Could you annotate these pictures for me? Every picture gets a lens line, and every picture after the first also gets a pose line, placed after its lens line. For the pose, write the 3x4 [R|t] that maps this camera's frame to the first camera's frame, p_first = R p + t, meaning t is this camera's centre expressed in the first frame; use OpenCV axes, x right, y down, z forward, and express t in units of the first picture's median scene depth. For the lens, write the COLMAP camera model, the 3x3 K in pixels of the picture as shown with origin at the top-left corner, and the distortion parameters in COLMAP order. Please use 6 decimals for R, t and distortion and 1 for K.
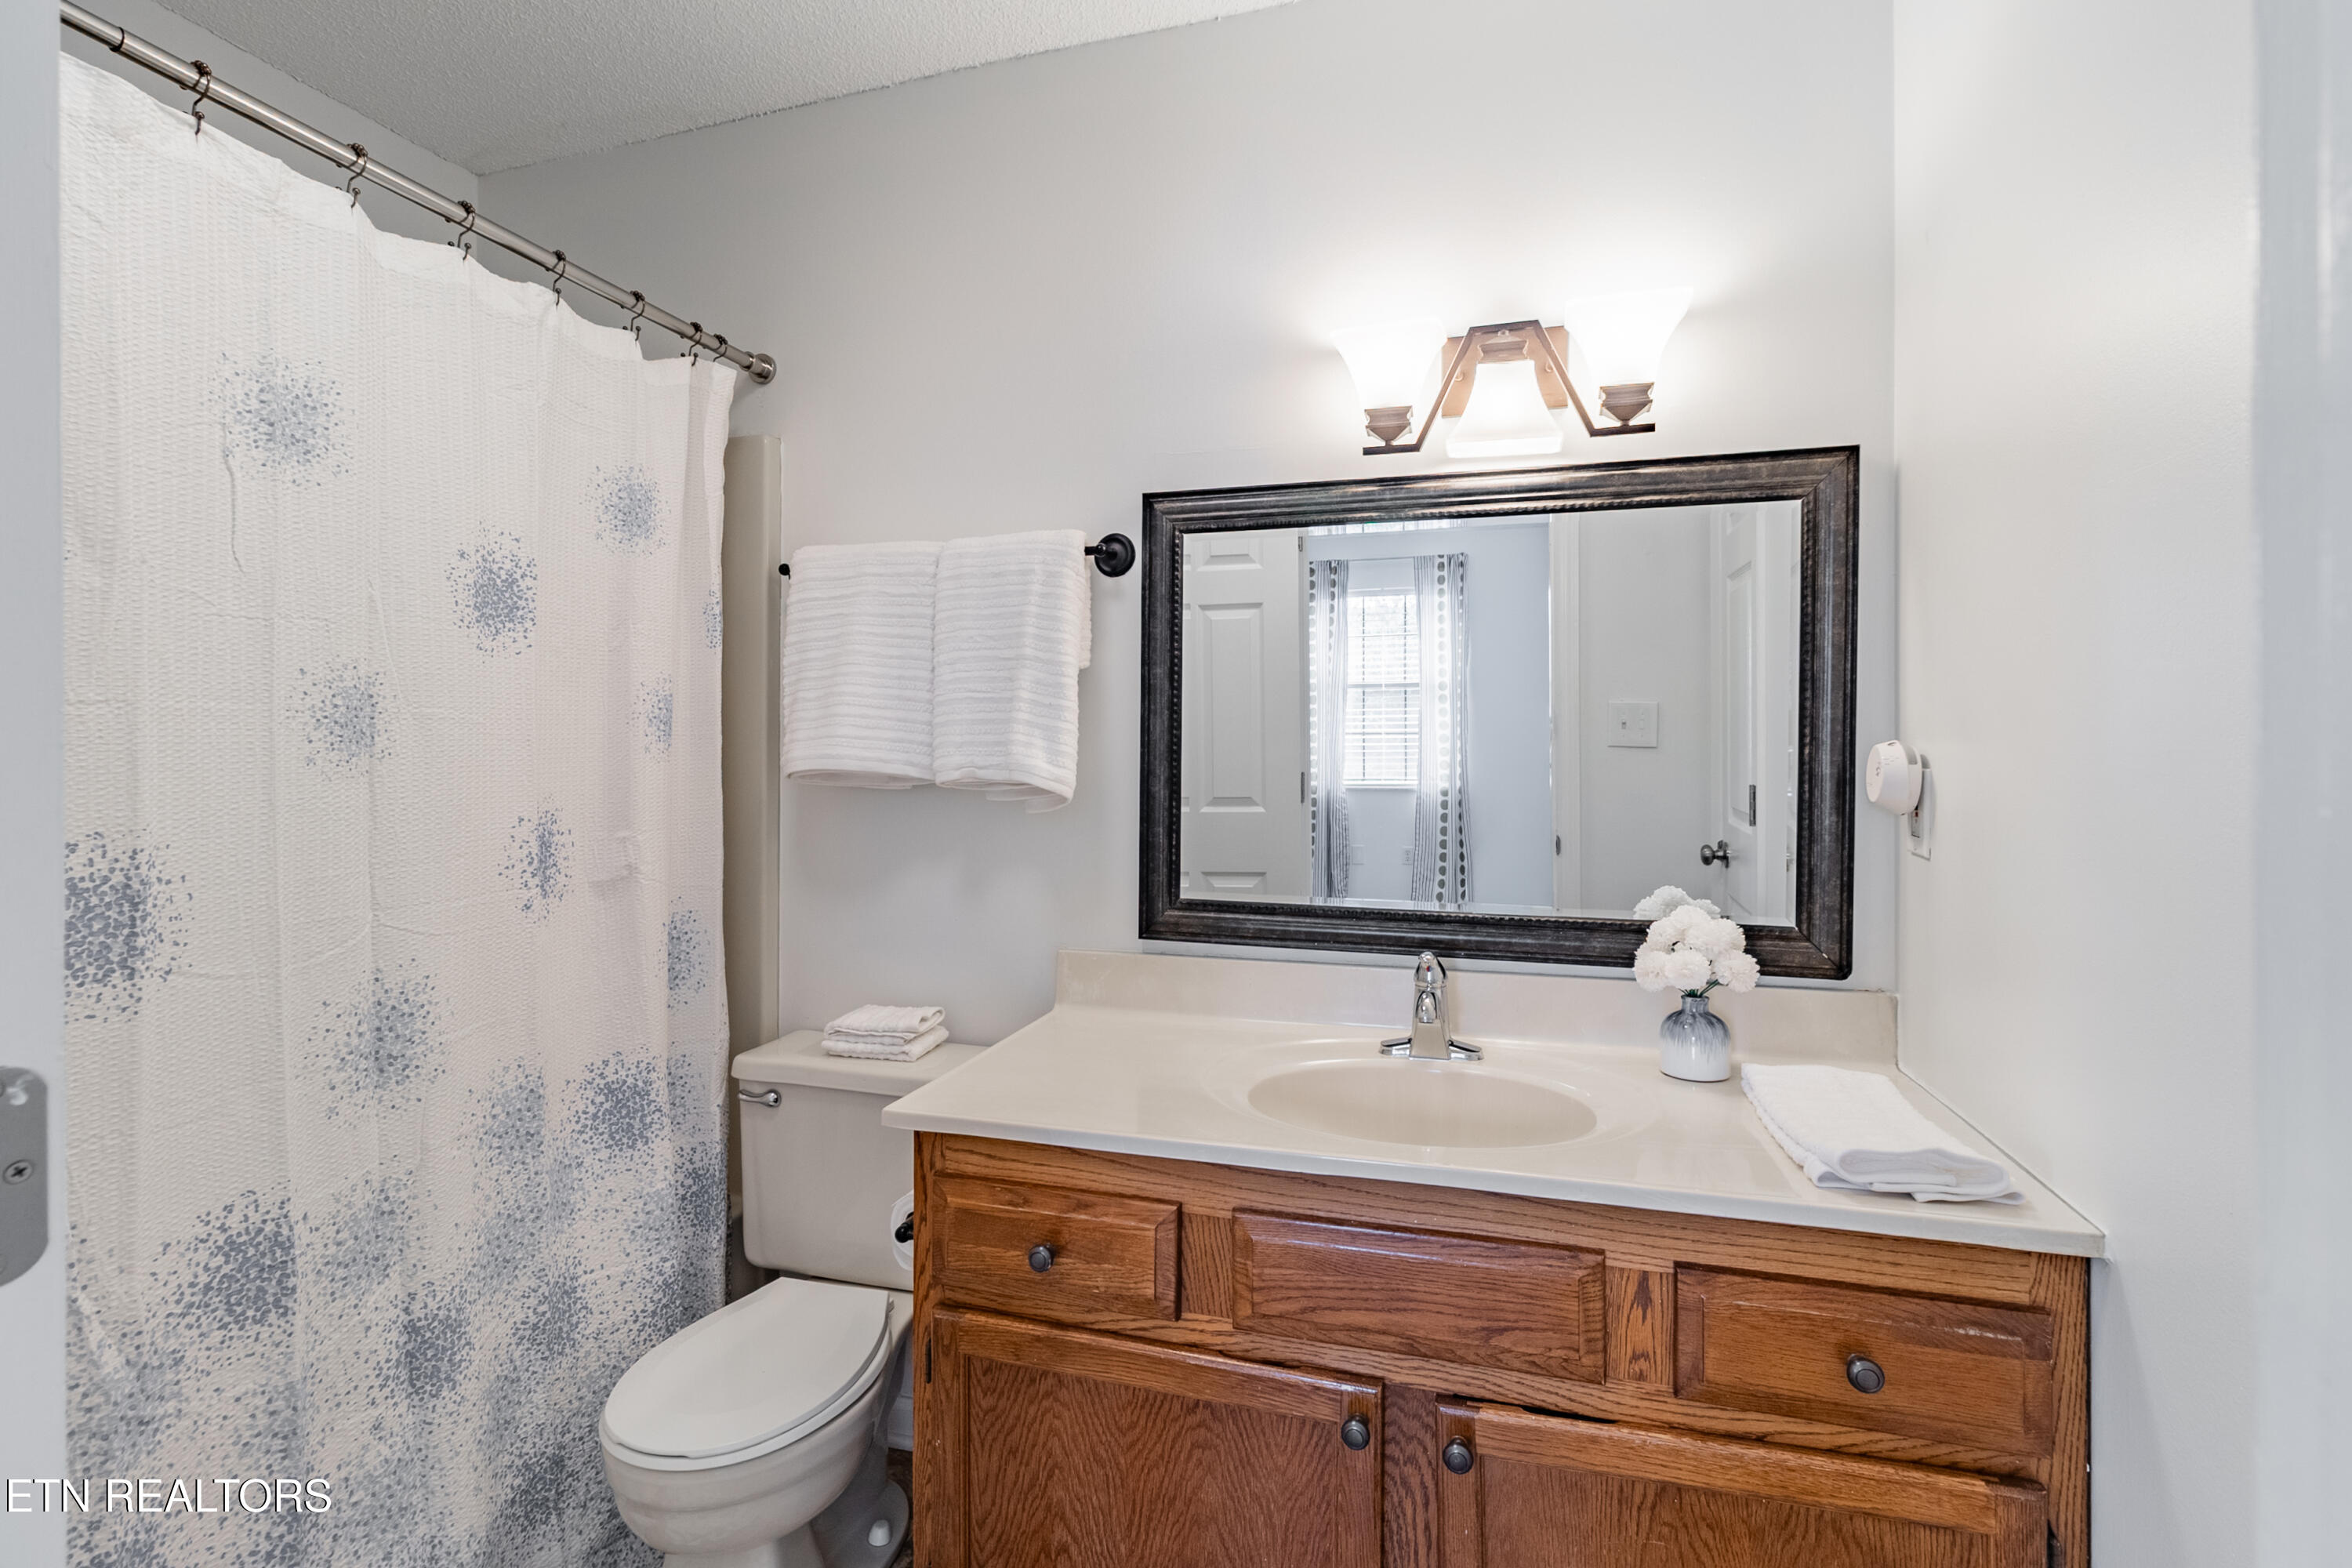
lens RADIAL K [[1096.5, 0, 1178.2], [0, 1096.5, 762.2], [0, 0, 1]] dist [-0.001106, 0.000902]
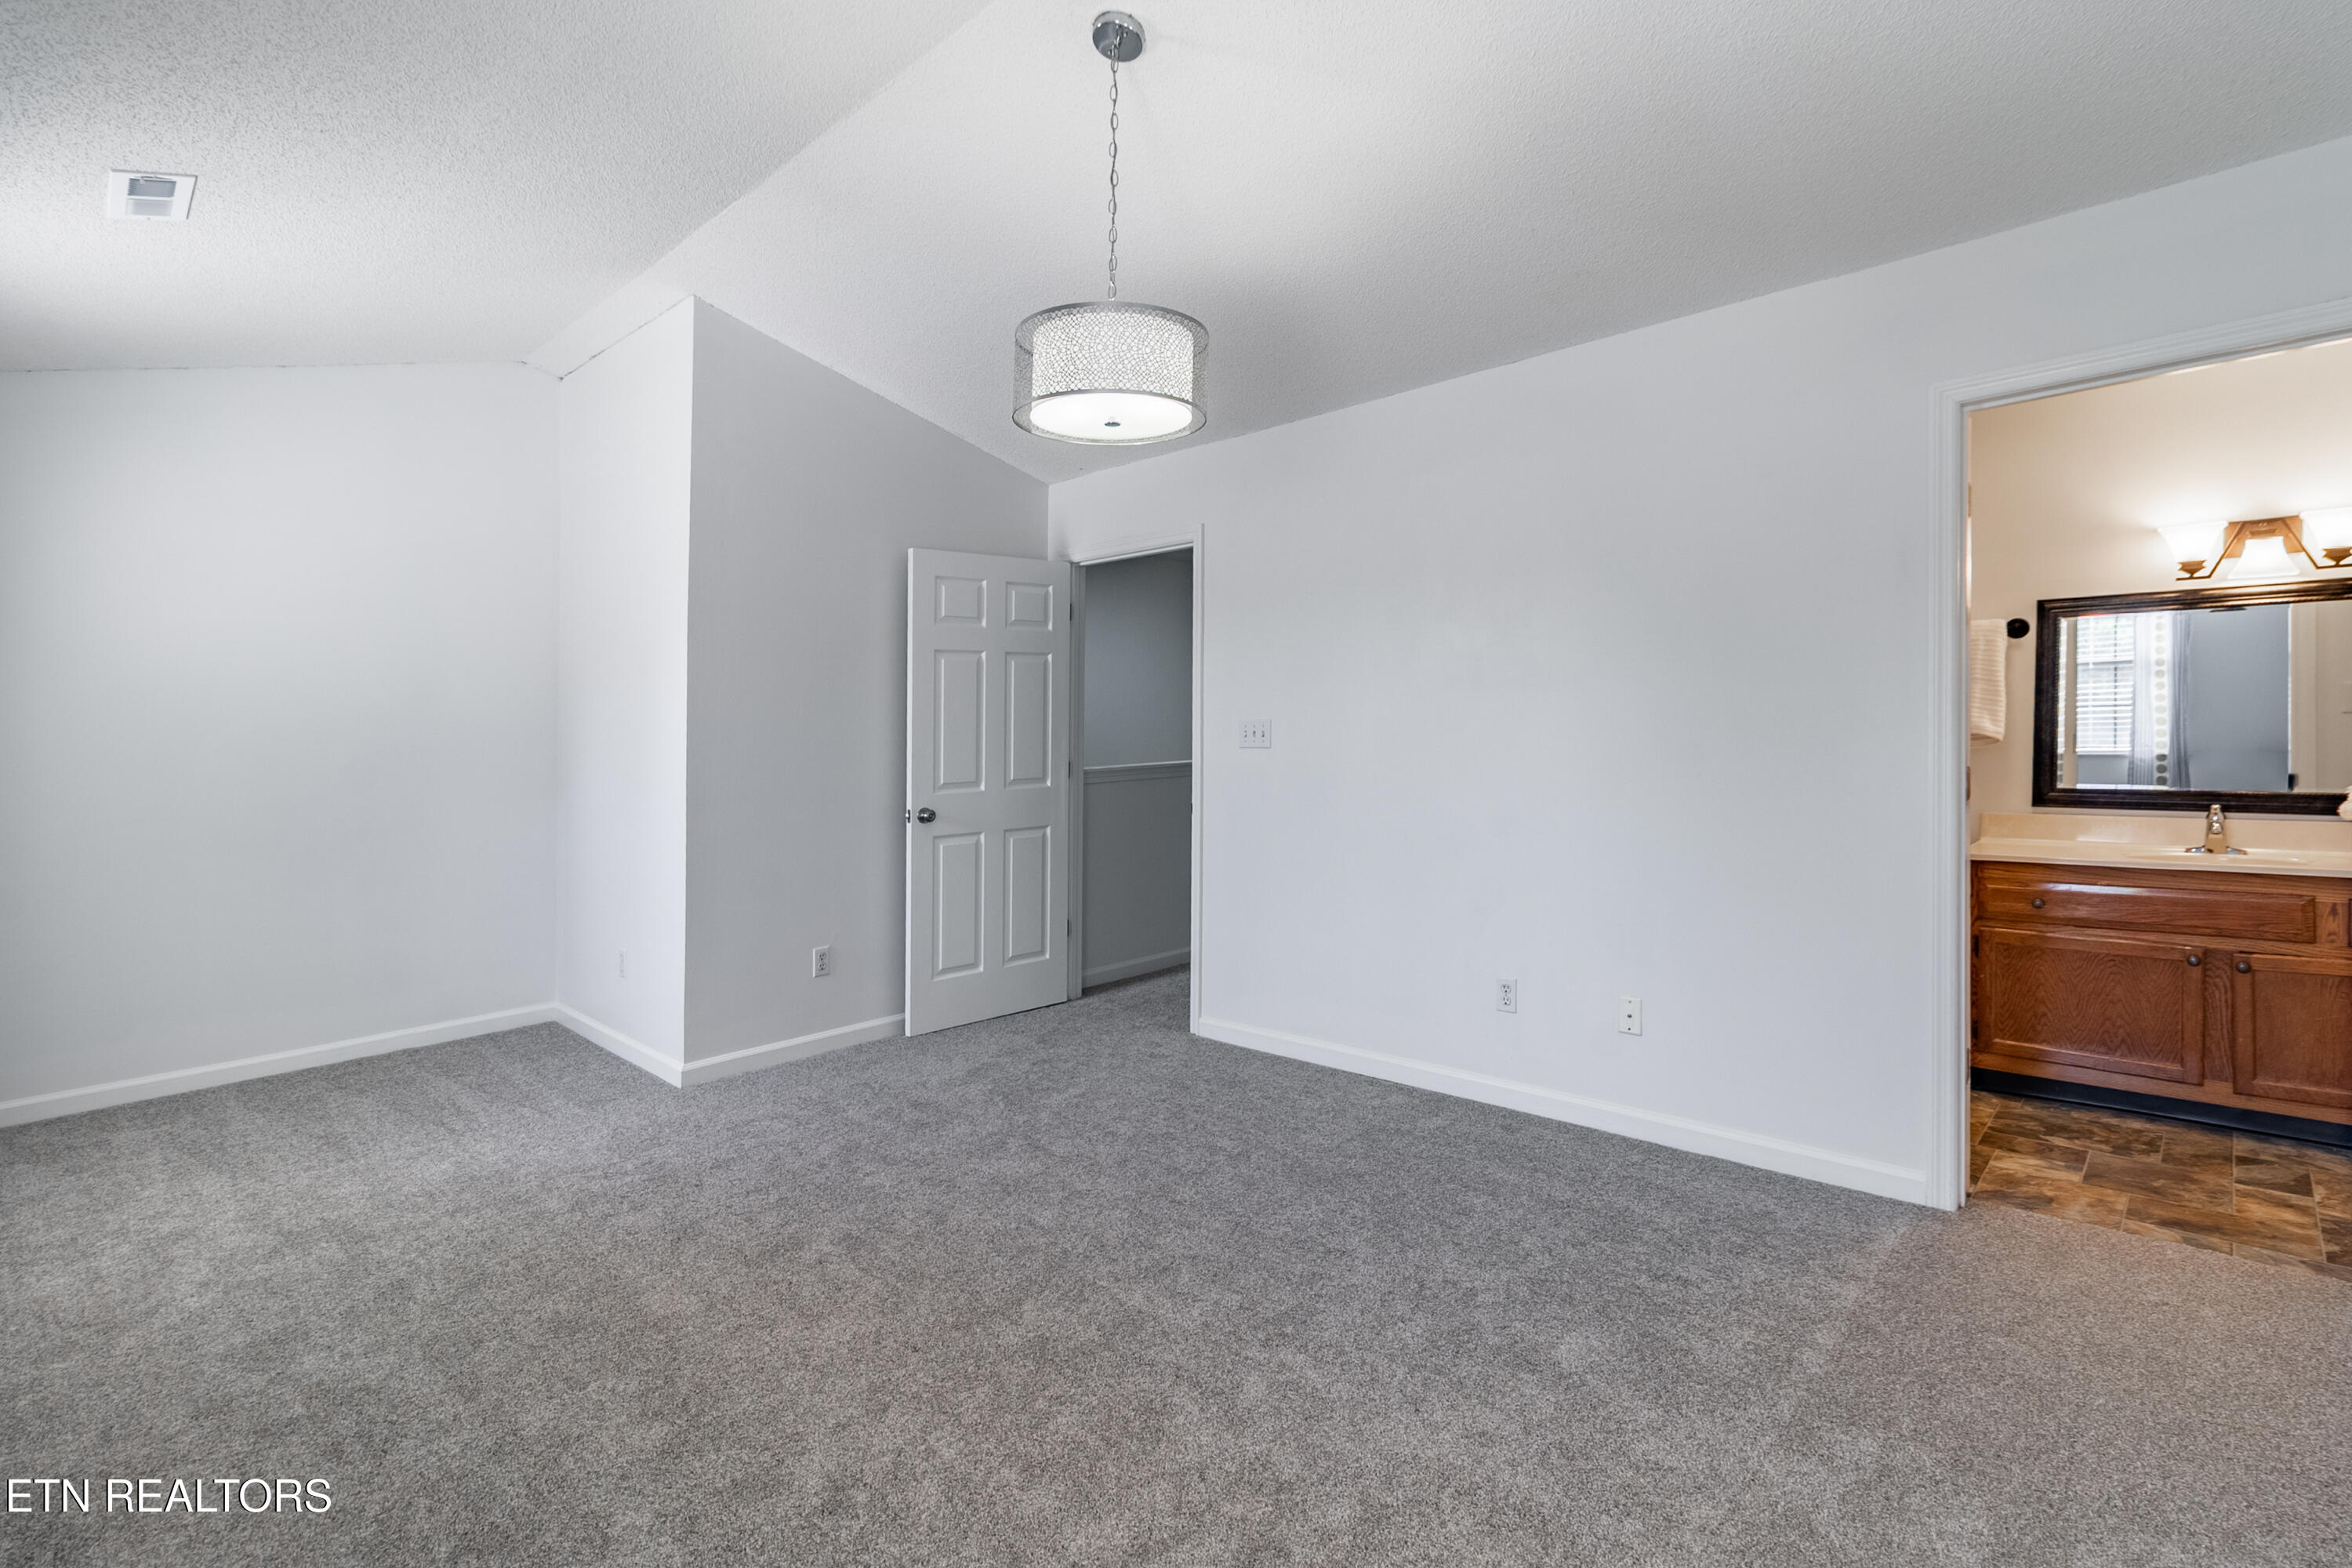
lens RADIAL K [[1096.5, 0, 1178.2], [0, 1096.5, 762.2], [0, 0, 1]] dist [-0.001106, 0.000902]
pose [[0.893807, 0.002074, -0.448446, -0.639114], [0.006179, 0.999837, 0.016939, 0.030092], [0.448409, -0.017912, 0.893649, -1.881985]]
